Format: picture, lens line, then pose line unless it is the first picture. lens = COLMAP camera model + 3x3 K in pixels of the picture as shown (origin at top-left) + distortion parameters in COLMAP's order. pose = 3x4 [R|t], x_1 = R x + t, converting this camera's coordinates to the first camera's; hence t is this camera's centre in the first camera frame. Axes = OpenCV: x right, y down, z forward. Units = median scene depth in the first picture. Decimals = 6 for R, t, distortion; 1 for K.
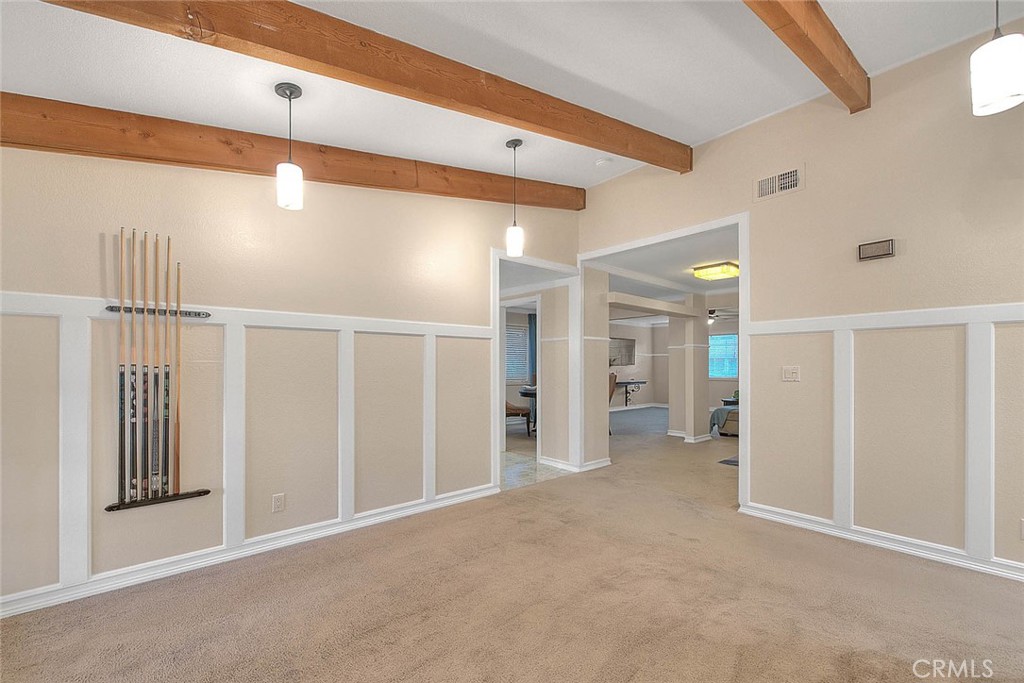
lens RADIAL K [[411.1, 0, 522.7], [0, 411.1, 361.4], [0, 0, 1]] dist [-0.000510, -0.000133]
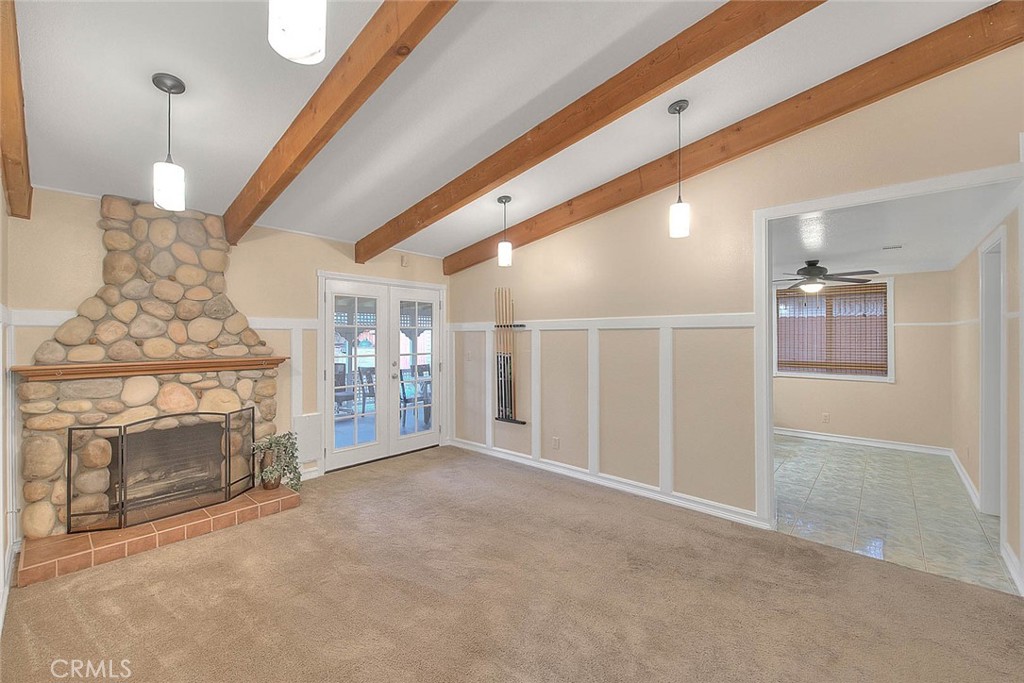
lens RADIAL K [[422.0, 0, 504.4], [0, 422.0, 333.3], [0, 0, 1]] dist [-0.000712, -0.000206]
pose [[0.113509, -0.006070, -0.993518, 1.065584], [0.008914, 0.999947, -0.005091, -0.070106], [0.993497, -0.008278, 0.113557, 0.696359]]
